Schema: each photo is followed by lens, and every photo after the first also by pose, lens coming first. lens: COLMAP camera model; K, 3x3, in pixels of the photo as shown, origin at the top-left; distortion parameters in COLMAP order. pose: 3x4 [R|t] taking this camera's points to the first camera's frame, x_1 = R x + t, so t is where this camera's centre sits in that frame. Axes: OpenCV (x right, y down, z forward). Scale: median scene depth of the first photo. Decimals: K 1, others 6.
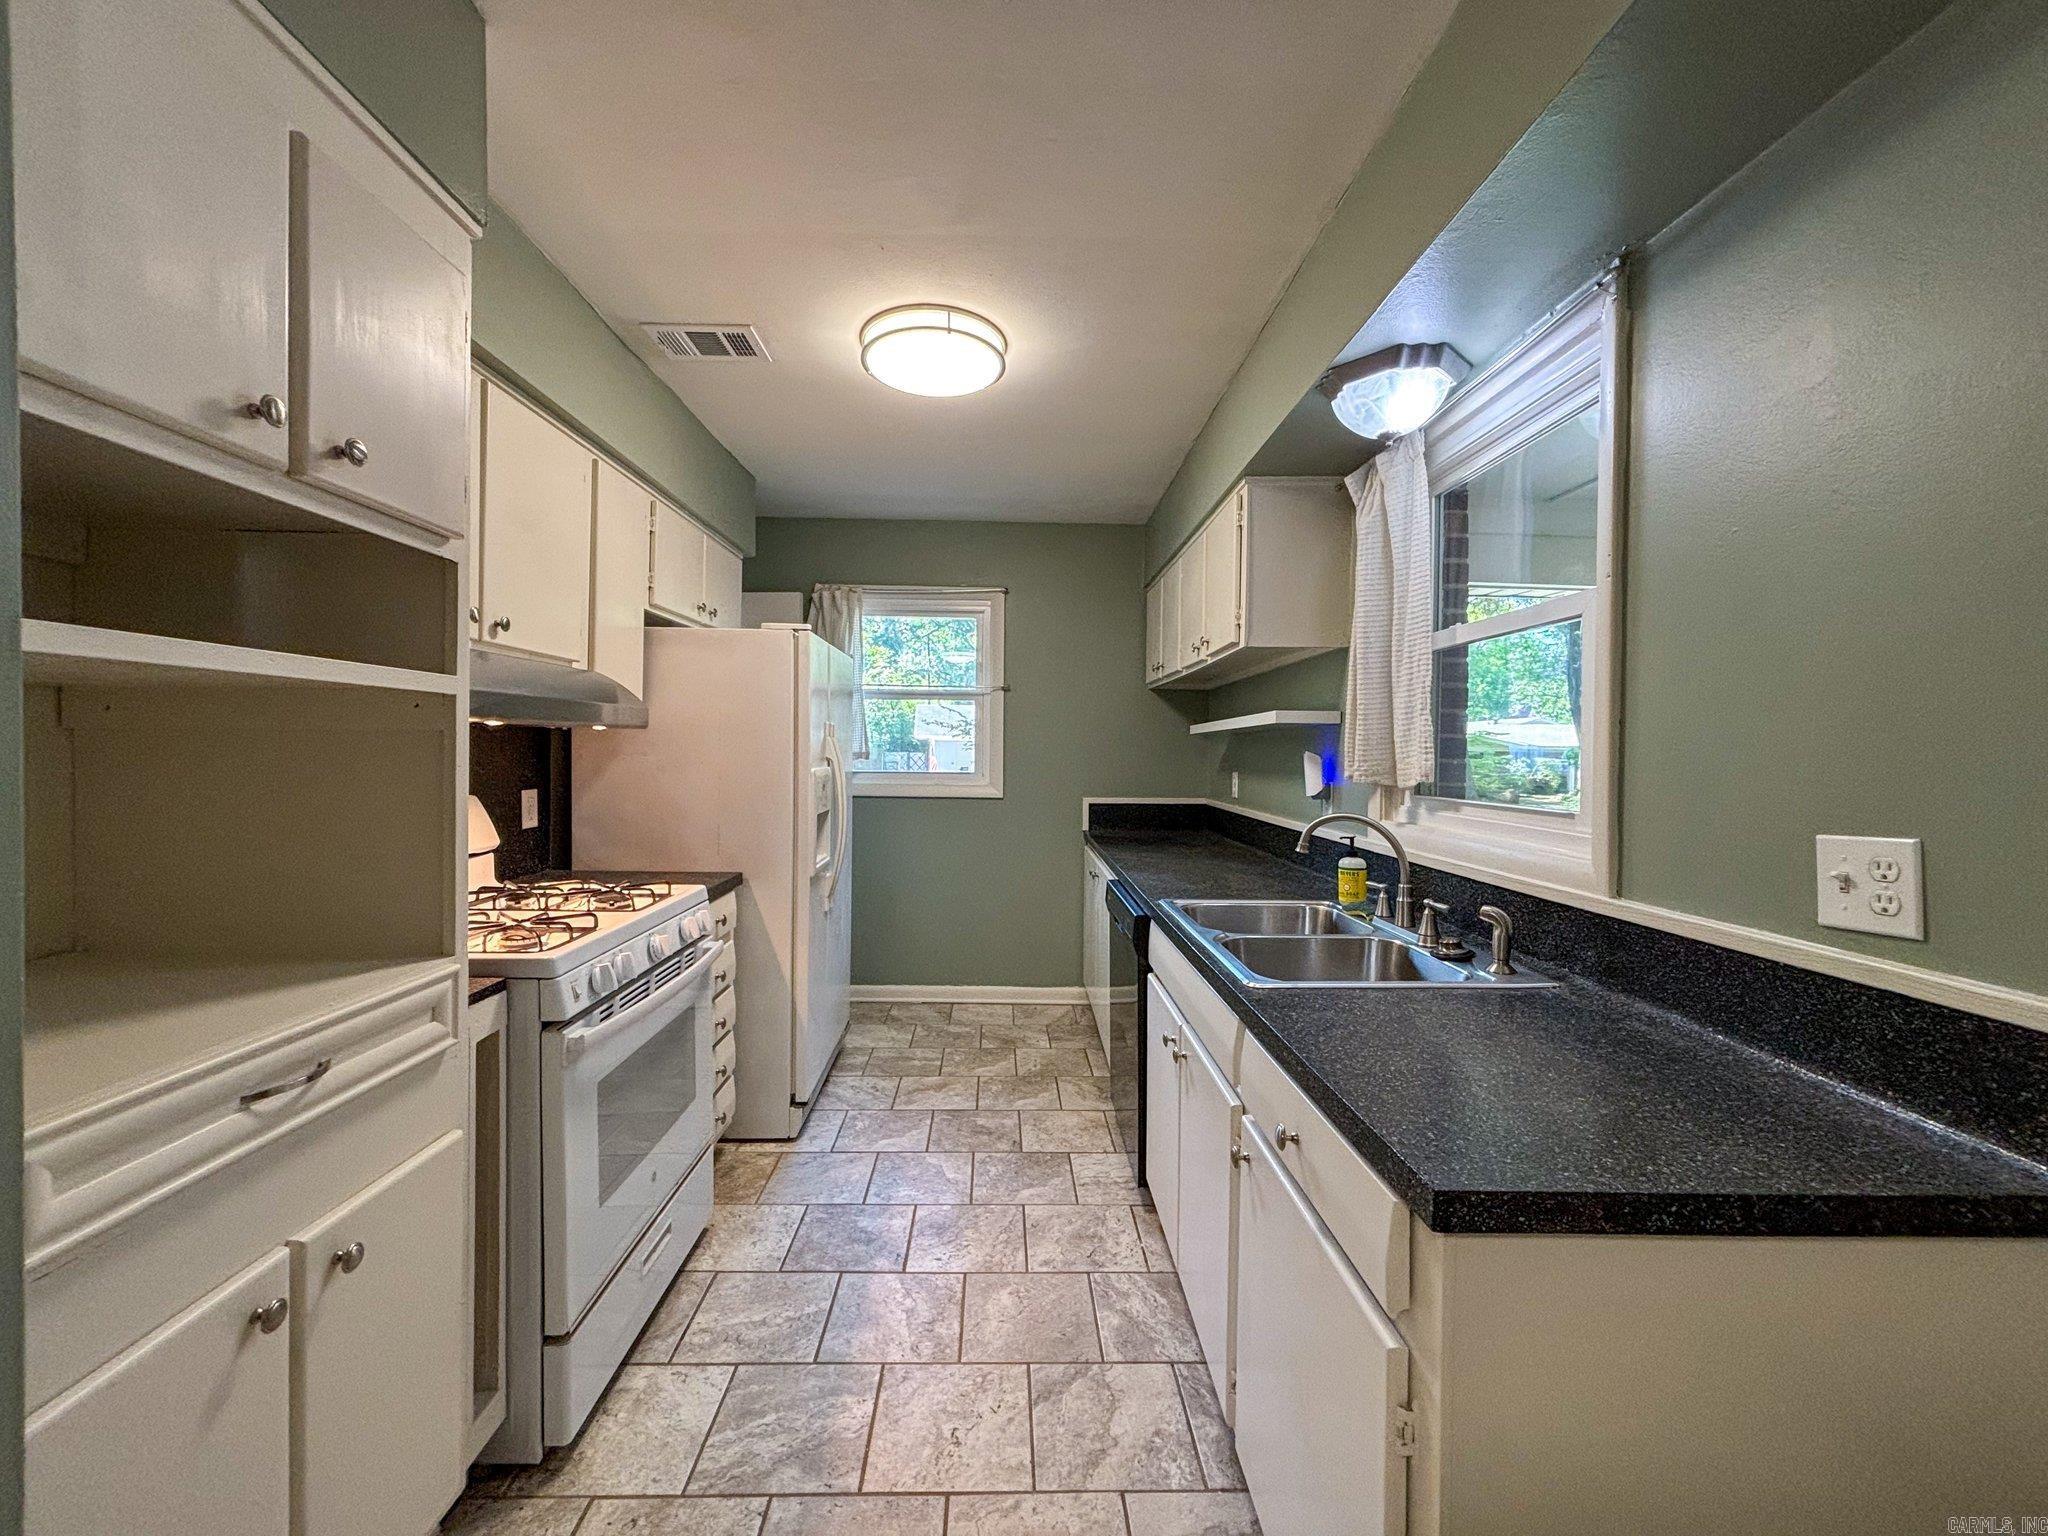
lens RADIAL K [[821.7, 0, 1024.0], [0, 821.7, 768.0], [0, 0, 1]] dist [-0.000394, -0.000232]
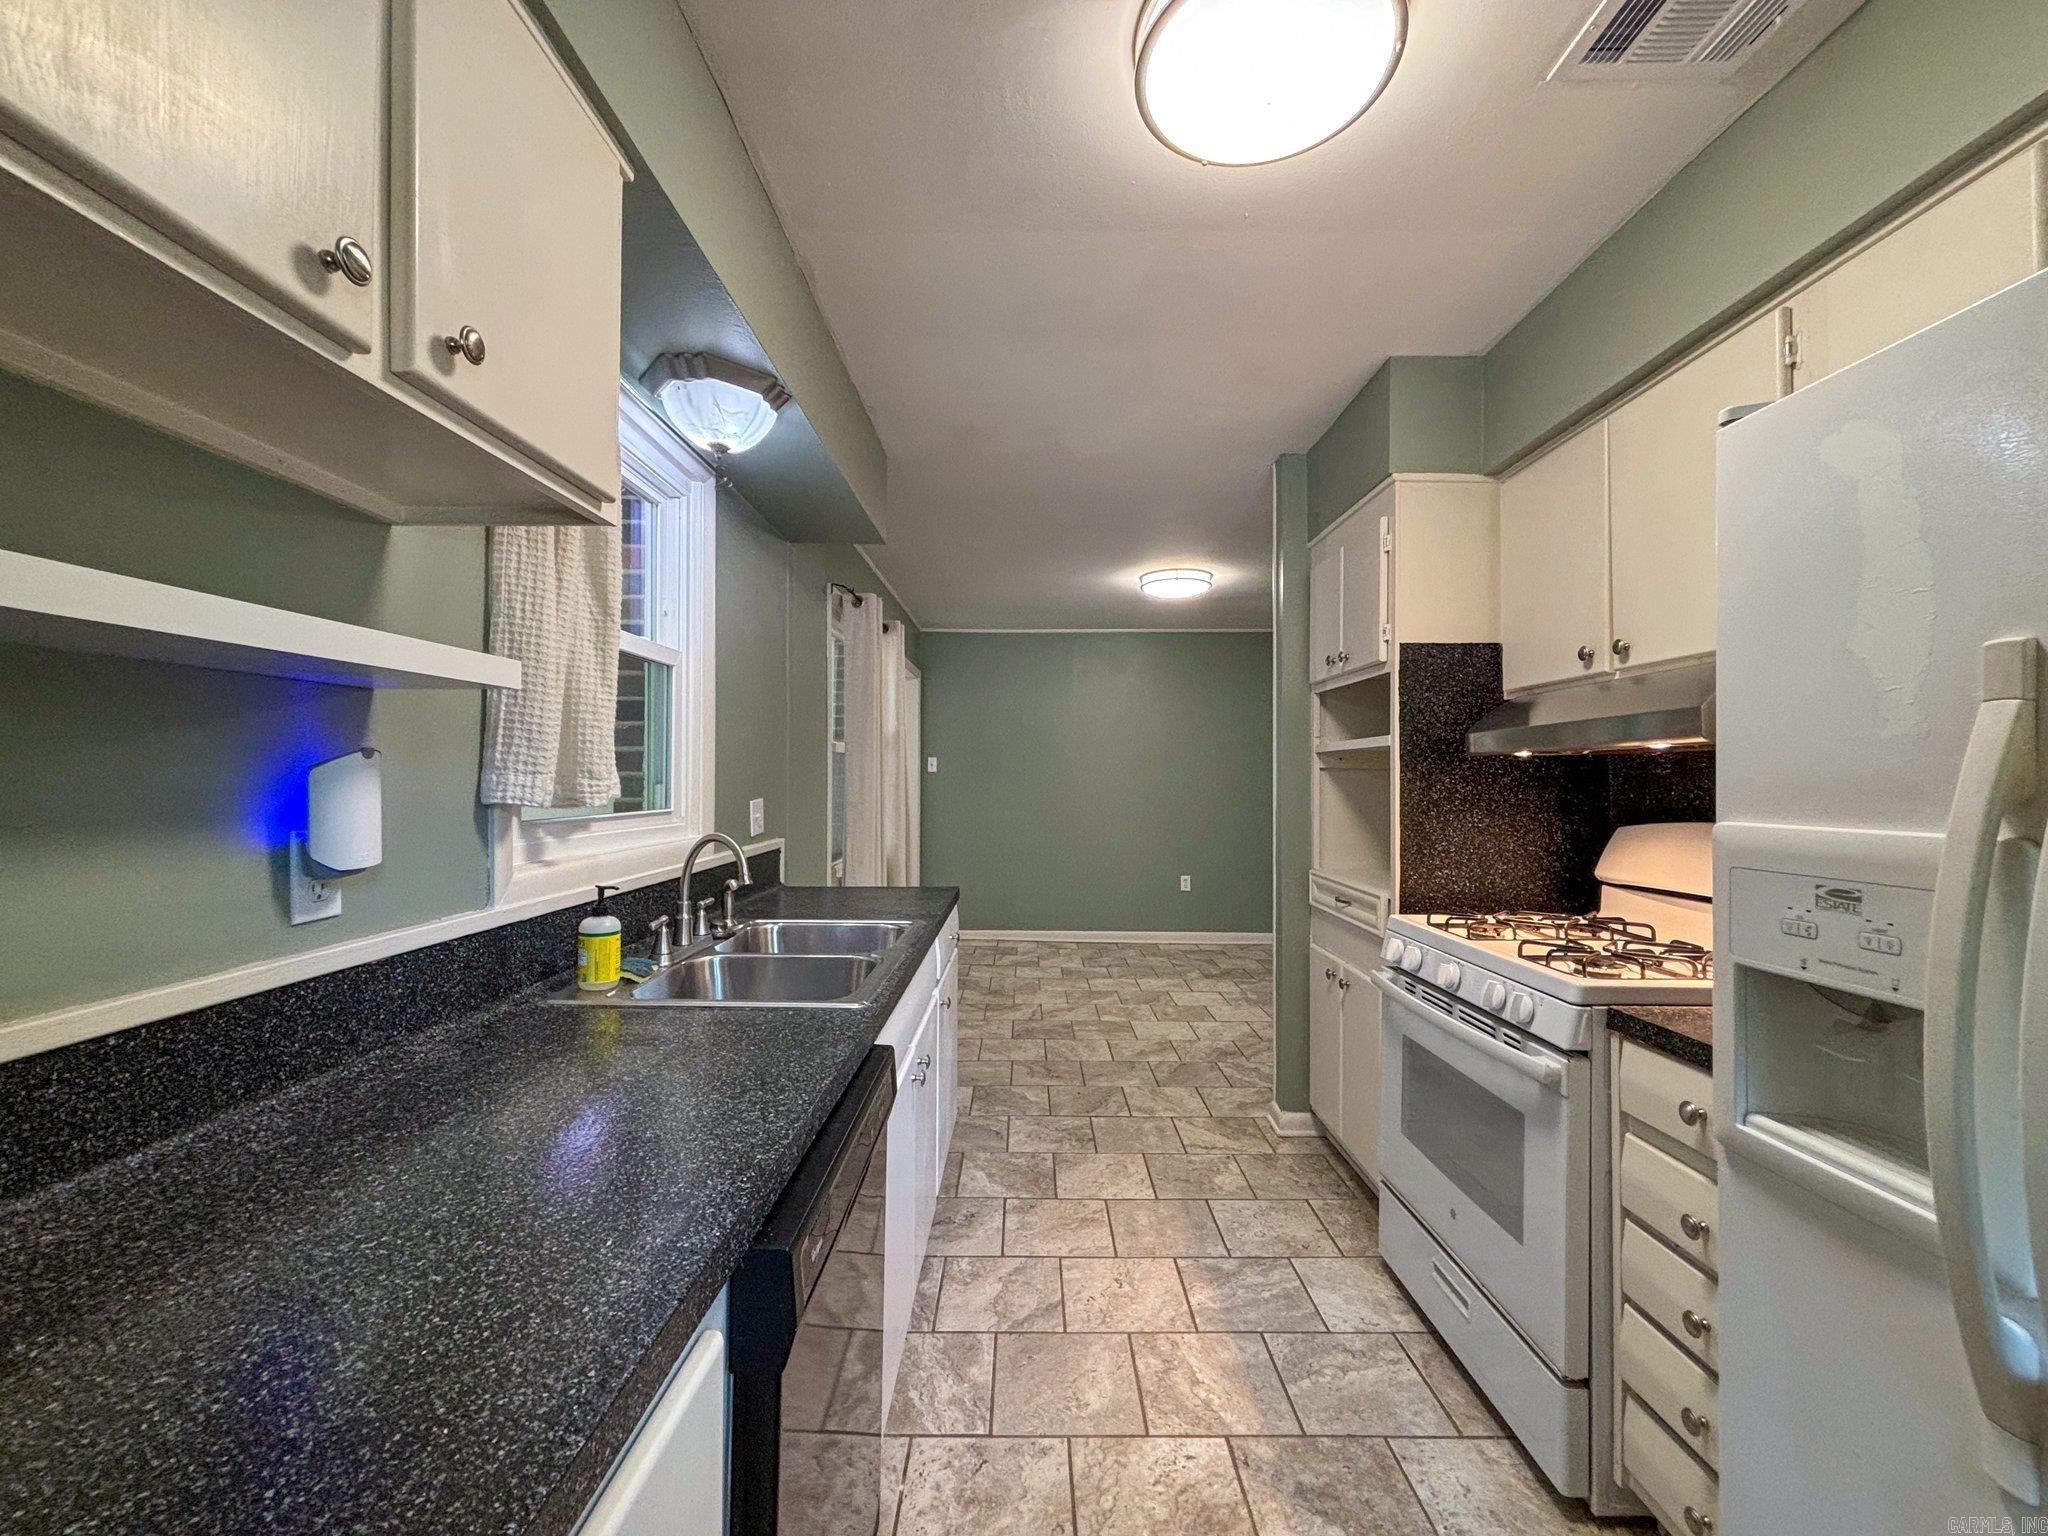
lens RADIAL K [[821.7, 0, 1024.0], [0, 821.7, 768.0], [0, 0, 1]] dist [-0.000394, -0.000232]
pose [[-0.999364, -0.015058, 0.032311, 0.036893], [-0.014770, 0.999849, 0.009141, -0.033706], [-0.032444, 0.008658, -0.999436, 2.126752]]
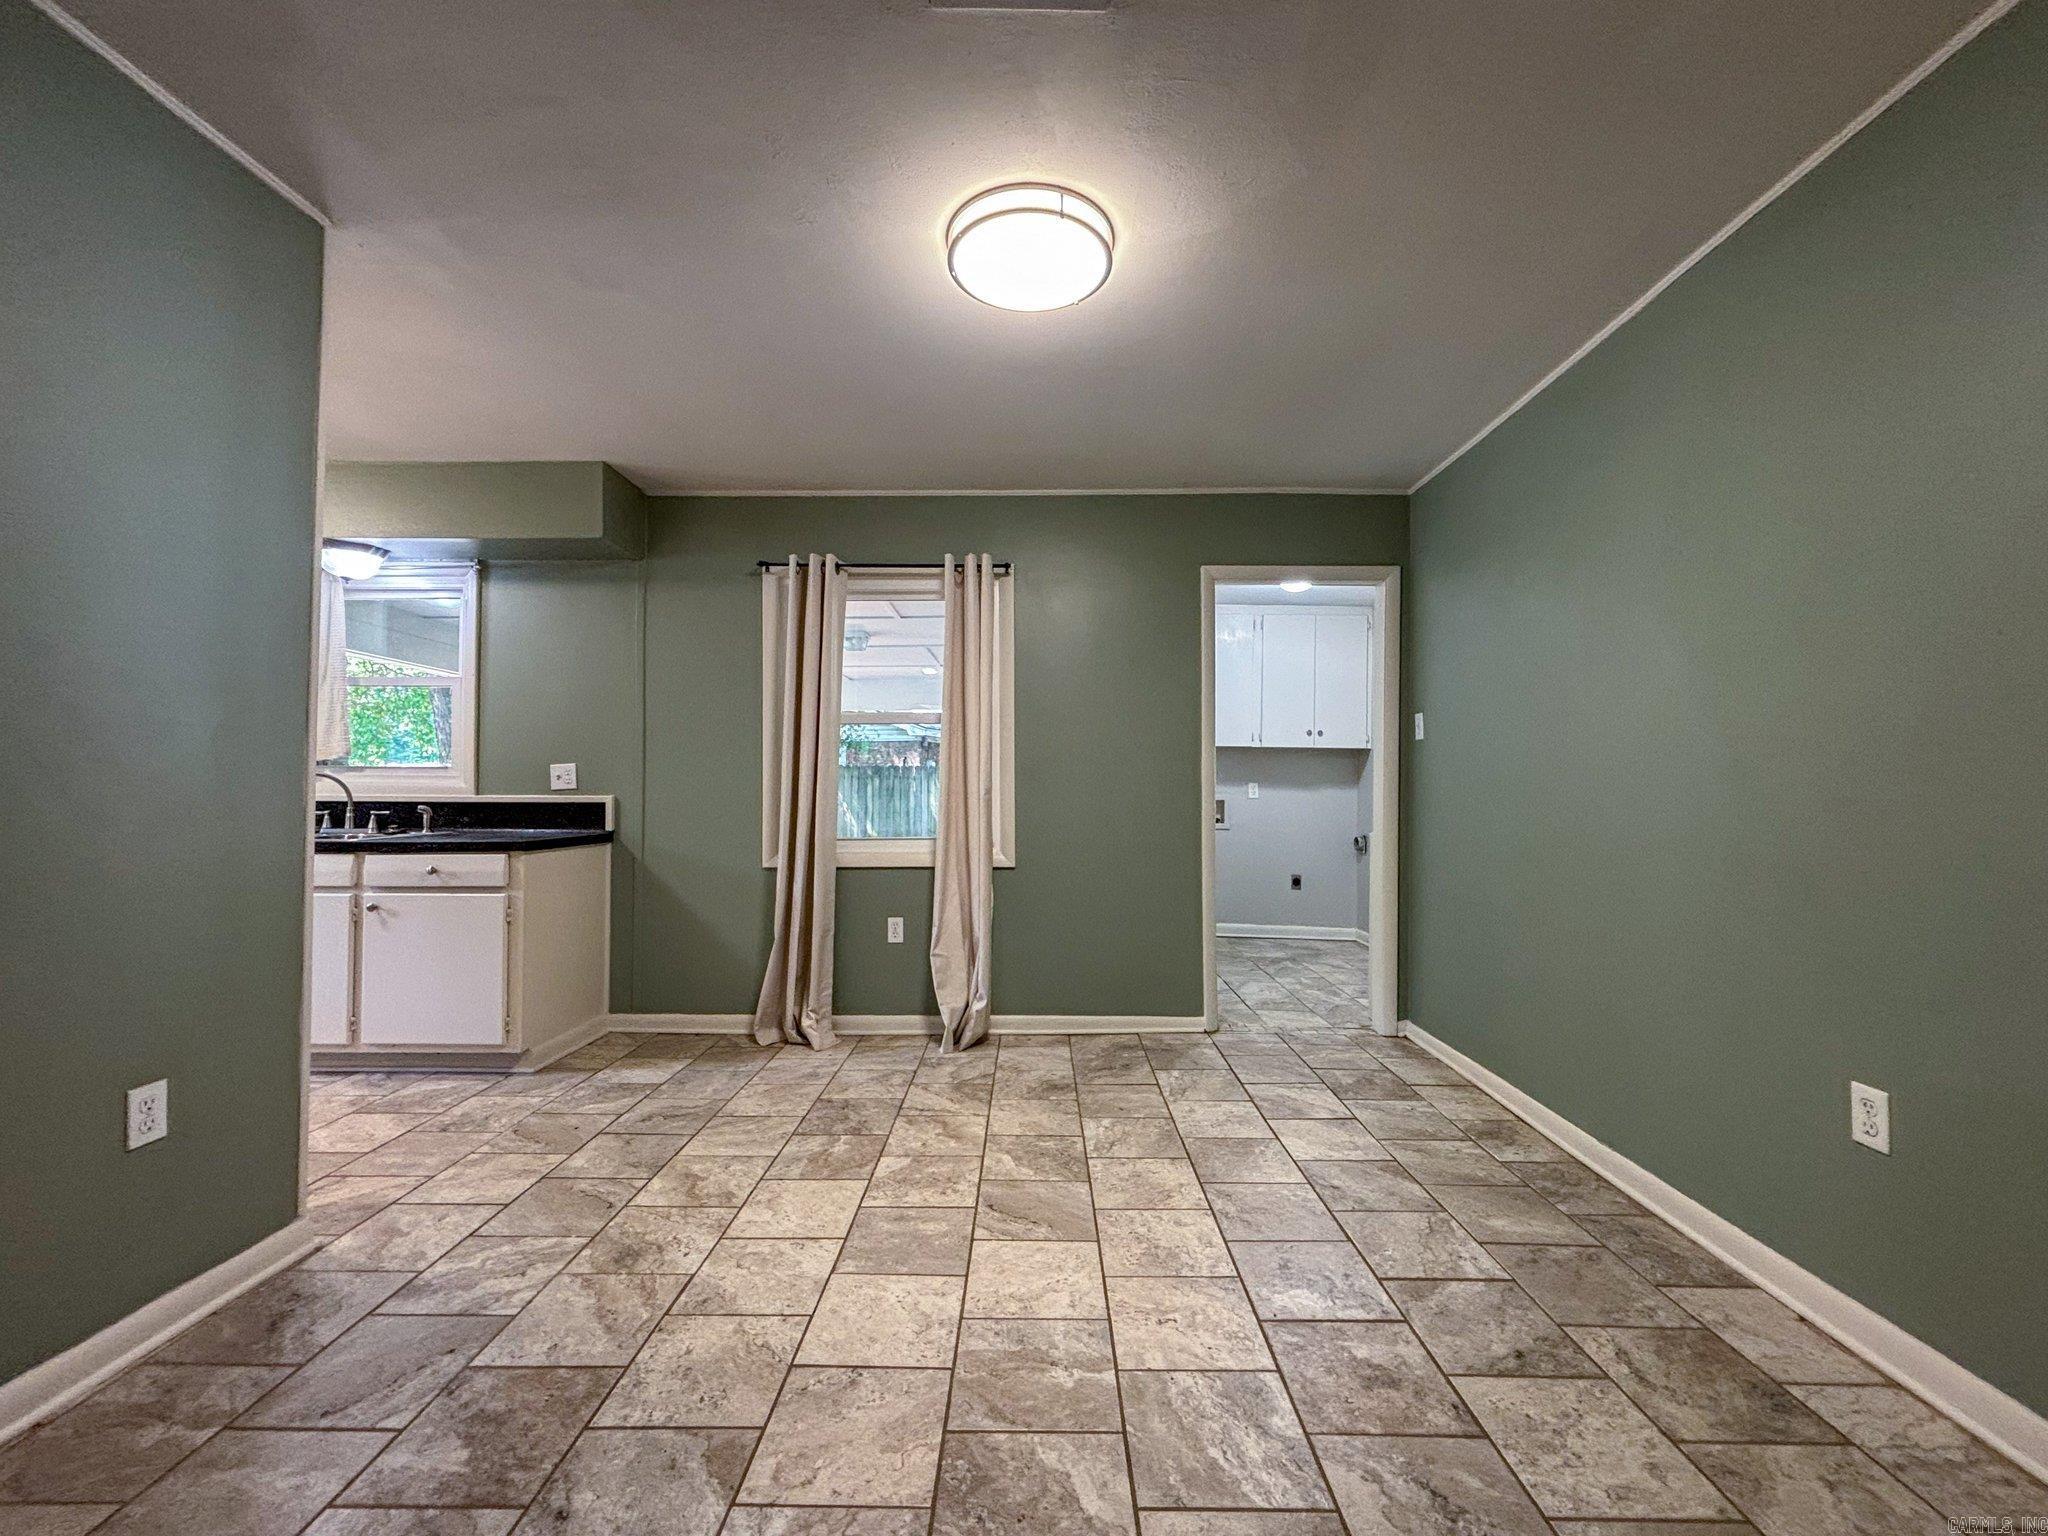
lens RADIAL K [[836.7, 0, 1024.0], [0, 836.7, 768.0], [0, 0, 1]] dist [-0.000730, -0.000008]
pose [[0.036950, 0.013963, 0.999220, -1.593850], [0.017500, 0.999740, -0.014618, 0.113860], [-0.999164, 0.018026, 0.036696, -0.729829]]
